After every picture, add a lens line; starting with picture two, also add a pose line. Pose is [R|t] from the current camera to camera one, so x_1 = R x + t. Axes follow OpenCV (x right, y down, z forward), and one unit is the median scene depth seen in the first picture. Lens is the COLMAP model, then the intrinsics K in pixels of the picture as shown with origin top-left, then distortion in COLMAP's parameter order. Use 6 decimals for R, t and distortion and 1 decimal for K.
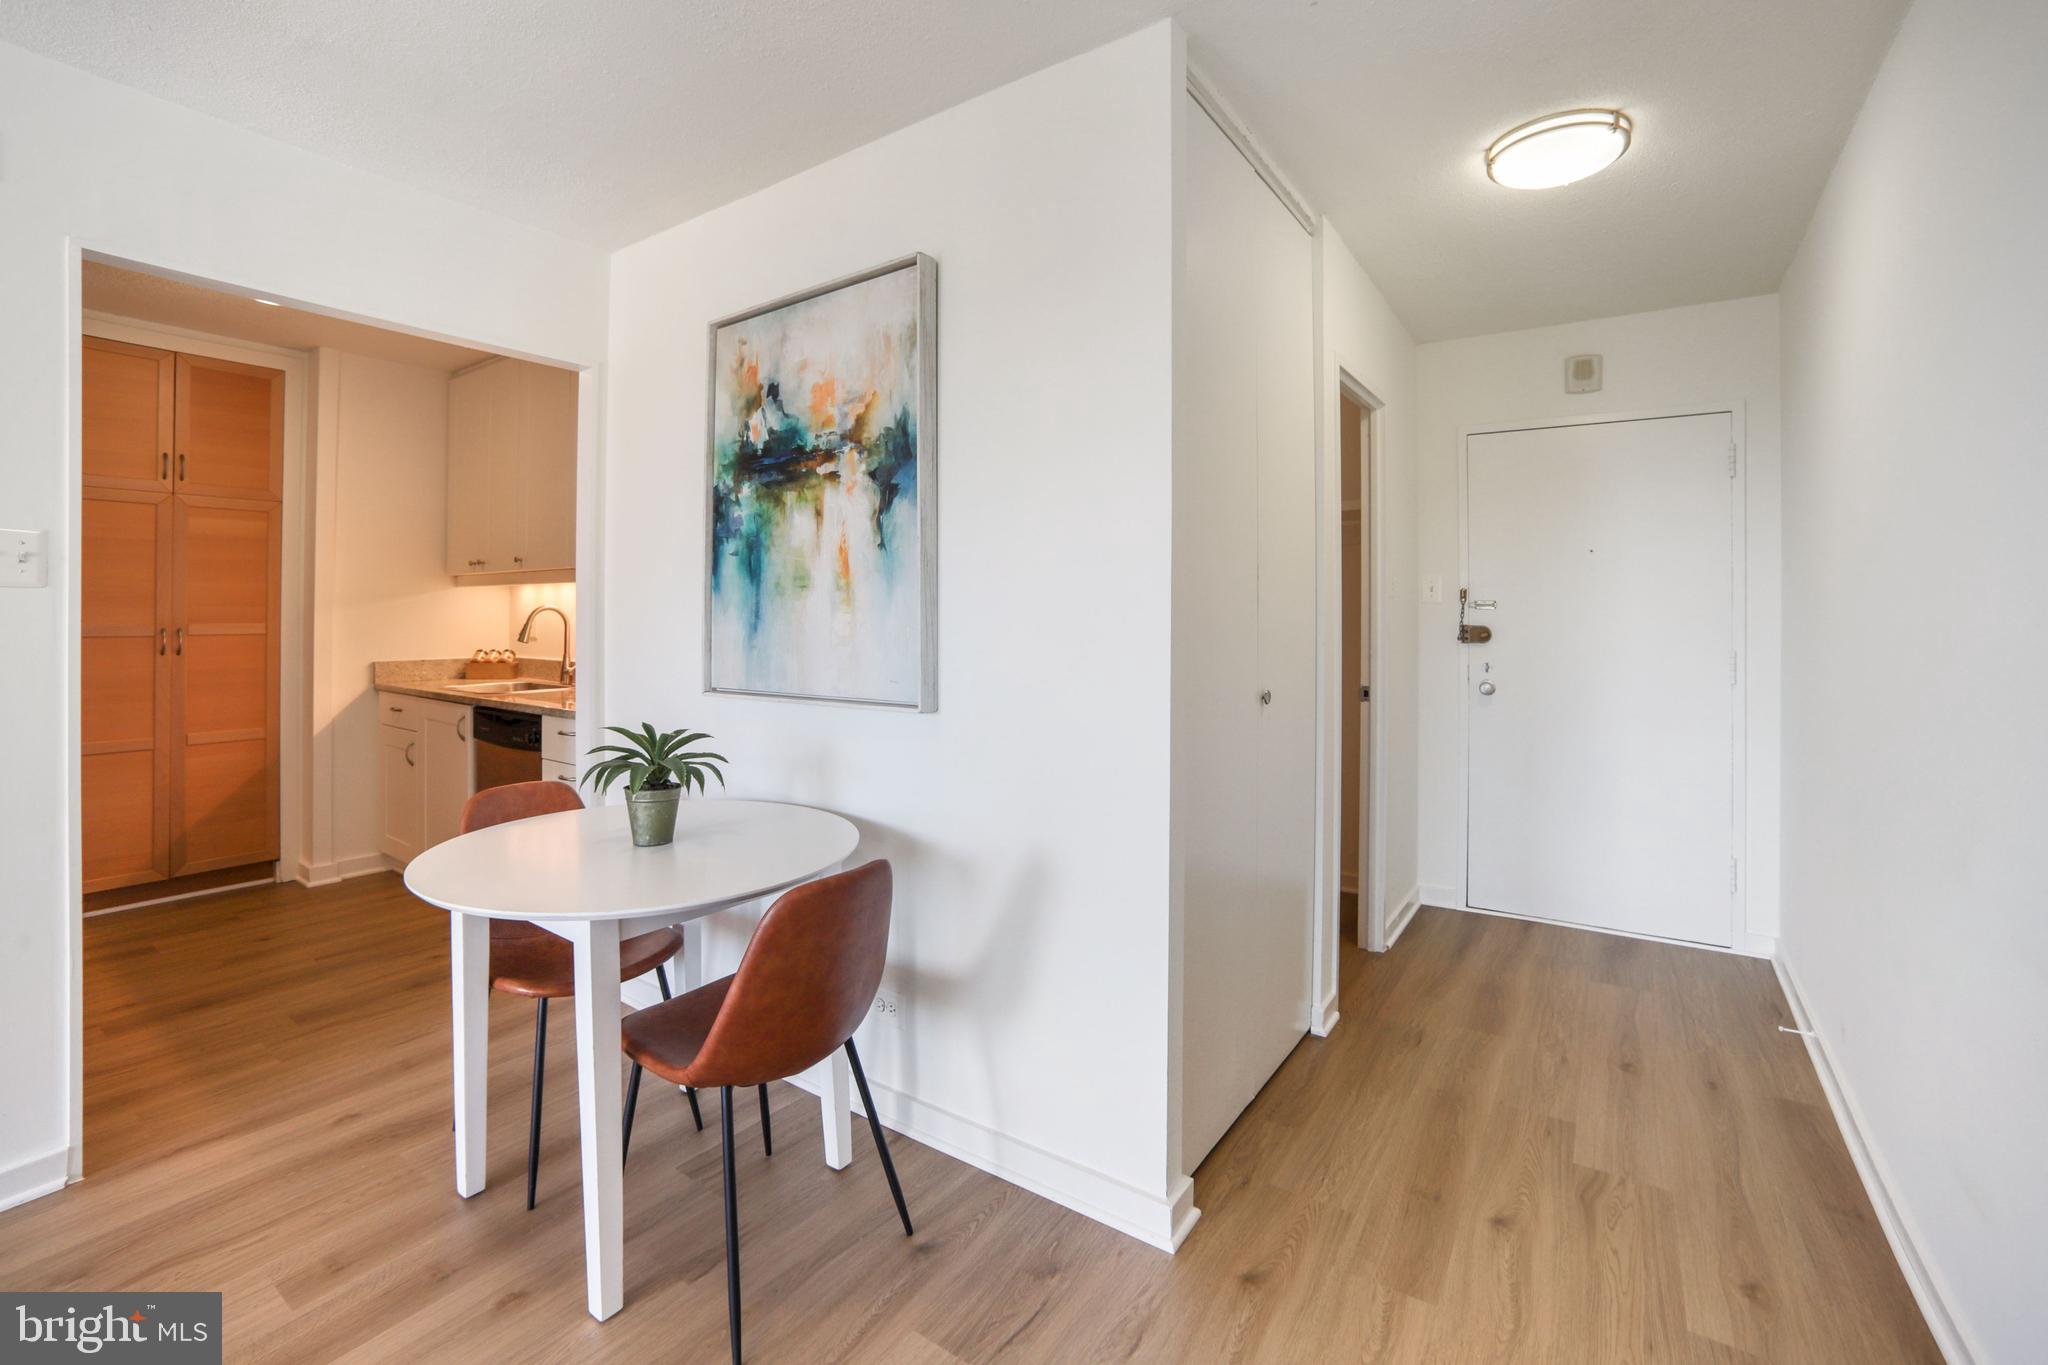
lens RADIAL K [[867.6, 0, 994.7], [0, 867.6, 606.5], [0, 0, 1]] dist [-0.080979, 0.030777]
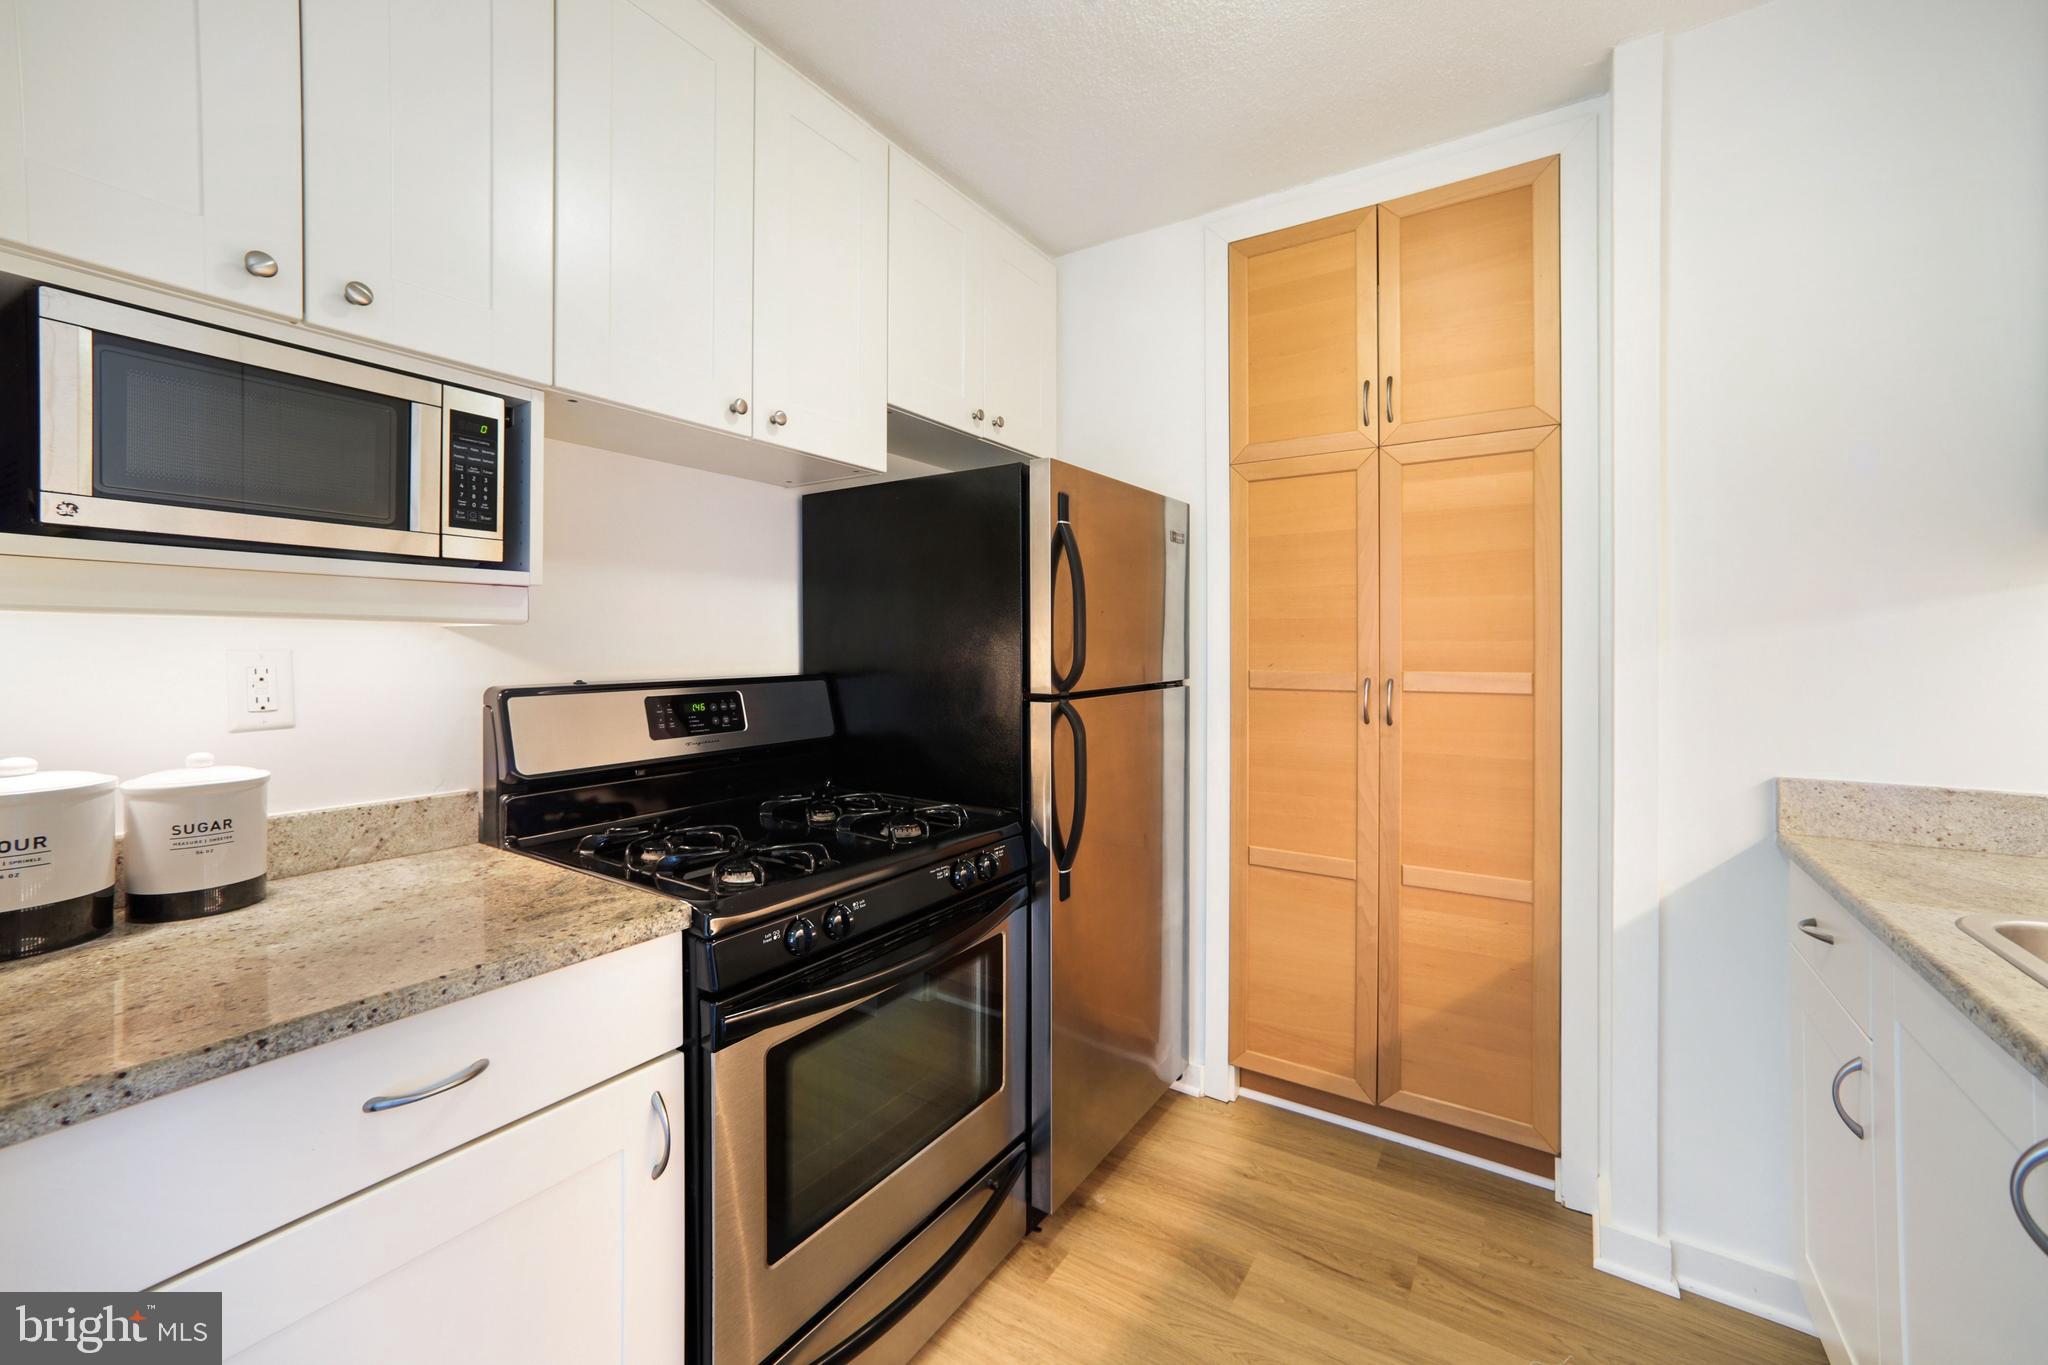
lens RADIAL K [[836.9, 0, 1025.1], [0, 836.9, 651.2], [0, 0, 1]] dist [-0.015481, 0.013295]
pose [[0.040439, 0.003190, -0.999177, -0.638619], [0.007816, 0.999963, 0.003509, 0.004317], [0.999151, -0.007952, 0.040413, 1.104967]]
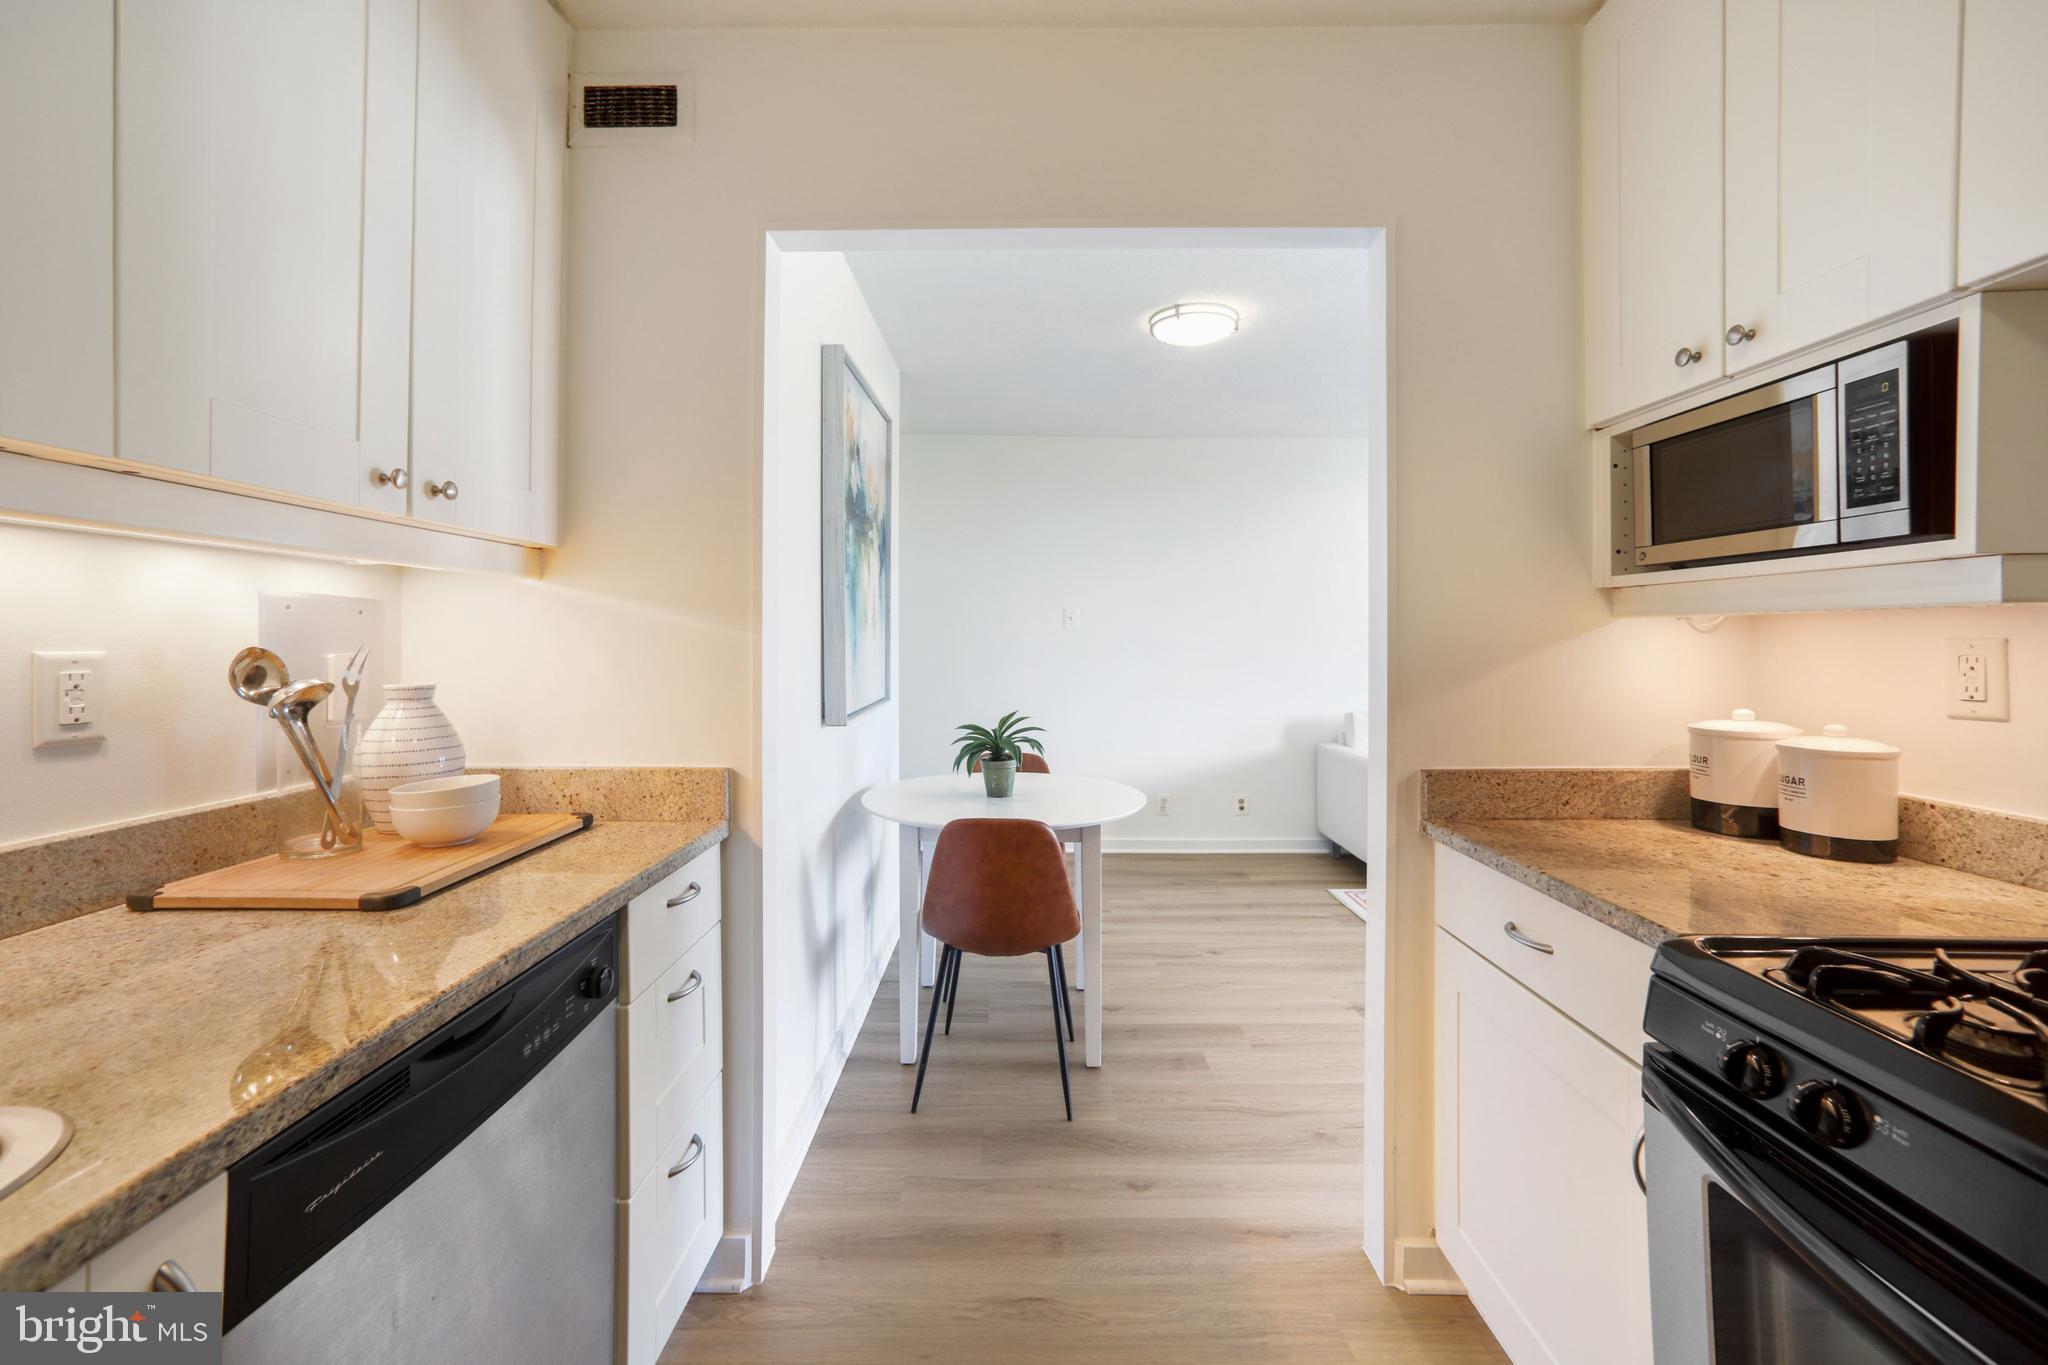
lens RADIAL K [[830.8, 0, 1023.4], [0, 830.8, 647.2], [0, 0, 1]] dist [-0.017288, 0.013605]
pose [[-0.581994, -0.006995, 0.813163, -1.279953], [-0.008254, 0.999962, 0.002694, 0.009790], [-0.813151, -0.005144, -0.582030, 1.441399]]
